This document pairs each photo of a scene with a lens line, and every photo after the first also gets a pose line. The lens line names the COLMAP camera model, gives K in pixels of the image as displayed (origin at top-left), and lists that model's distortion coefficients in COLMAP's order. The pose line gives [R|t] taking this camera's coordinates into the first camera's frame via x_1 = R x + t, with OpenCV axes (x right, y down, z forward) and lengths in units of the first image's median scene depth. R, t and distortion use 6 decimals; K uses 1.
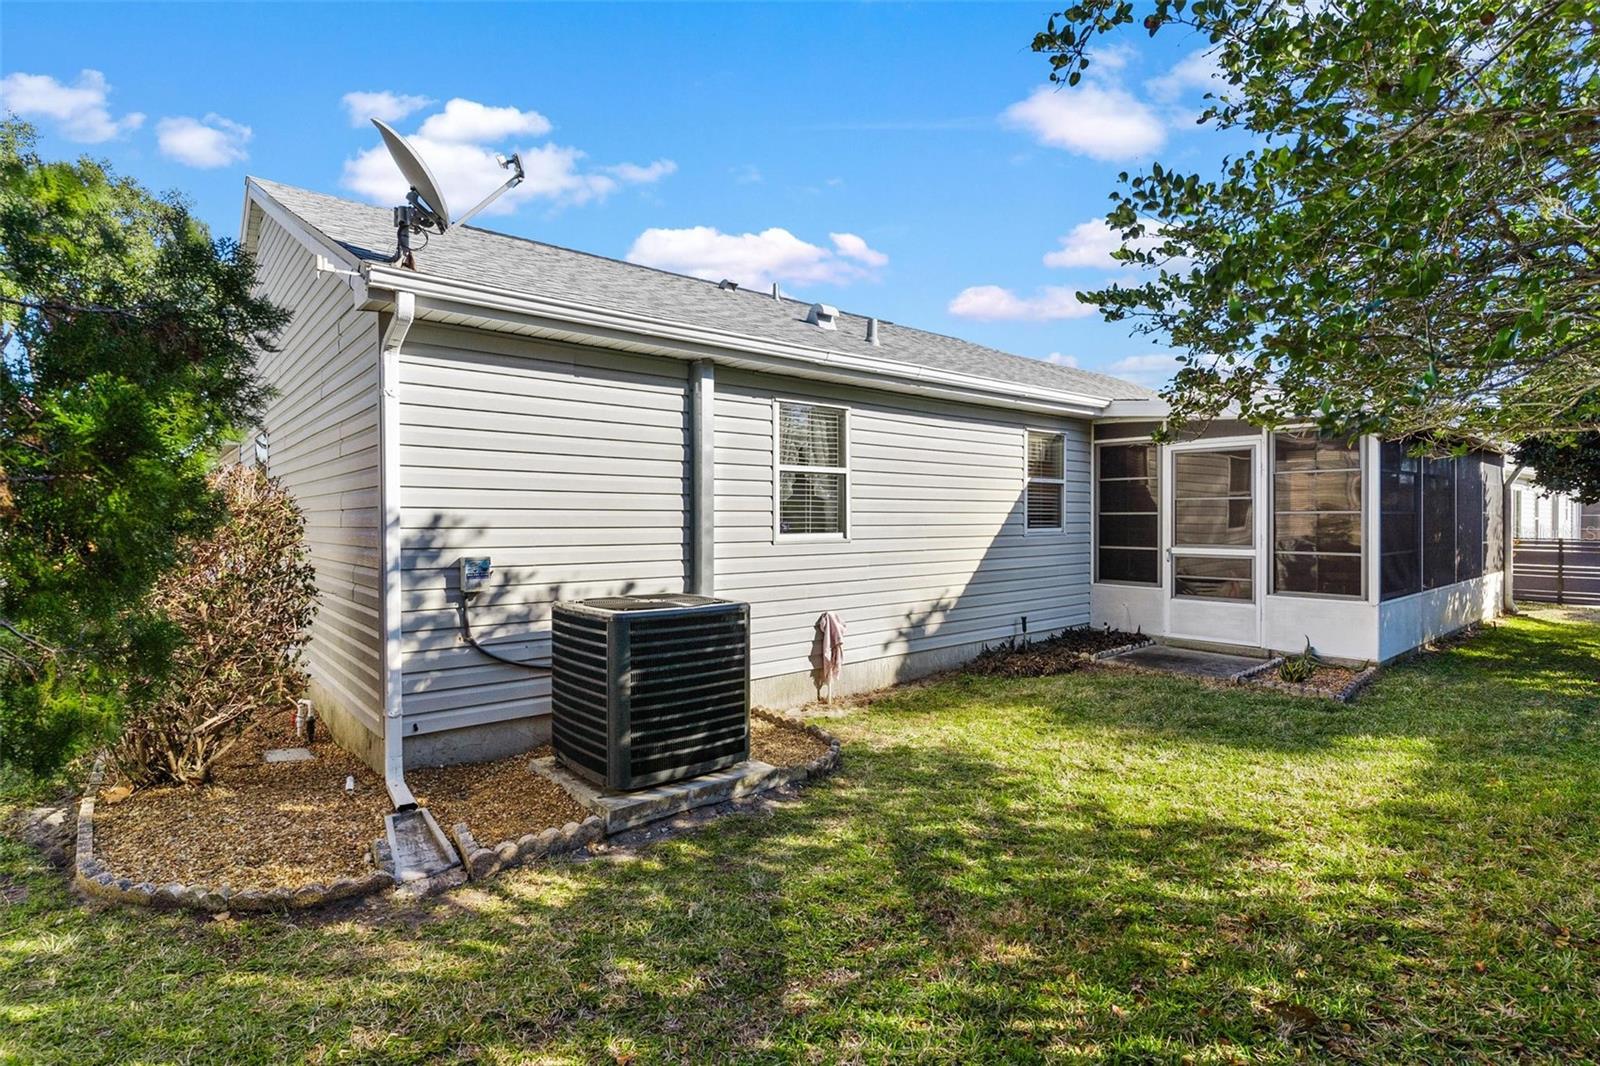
lens RADIAL K [[784.2, 0, 800.1], [0, 784.2, 526.5], [0, 0, 1]] dist [0.009464, -0.002095]
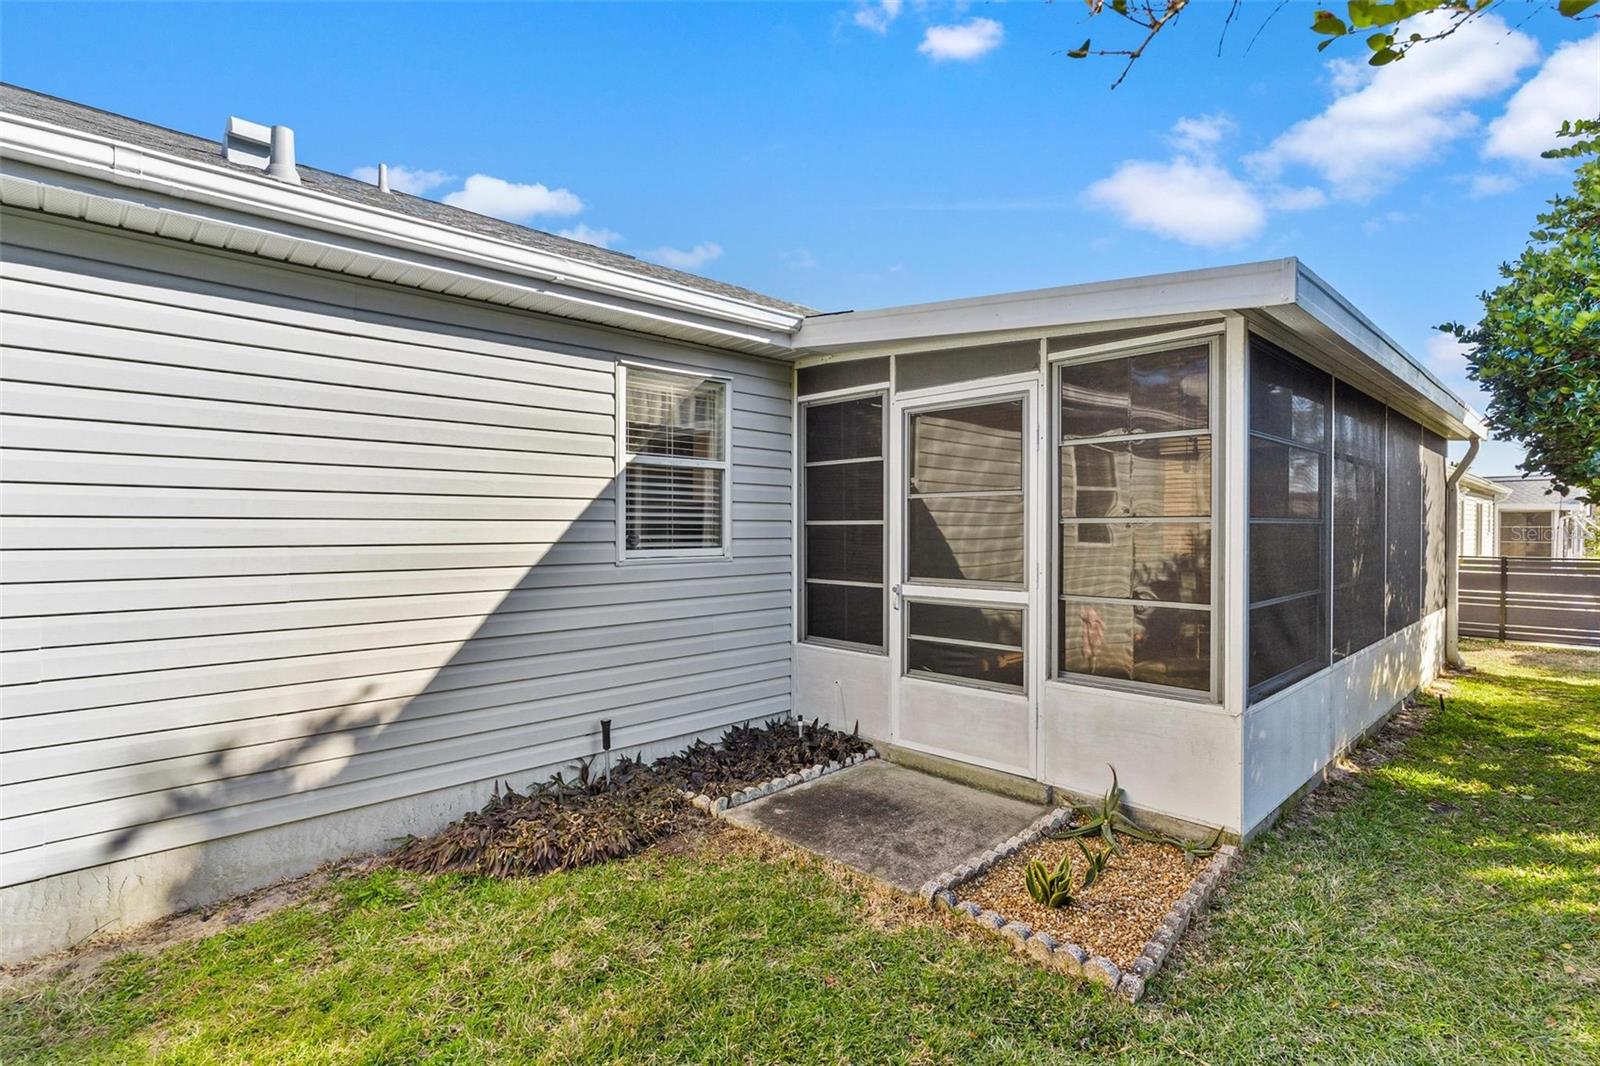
lens RADIAL K [[784.2, 0, 801.0], [0, 784.2, 542.3], [0, 0, 1]] dist [0.009464, -0.002095]
pose [[0.997524, 0.000351, 0.070328, 0.363016], [-0.000829, 0.999977, 0.006777, -0.006330], [-0.070324, -0.006819, 0.997501, 0.455412]]
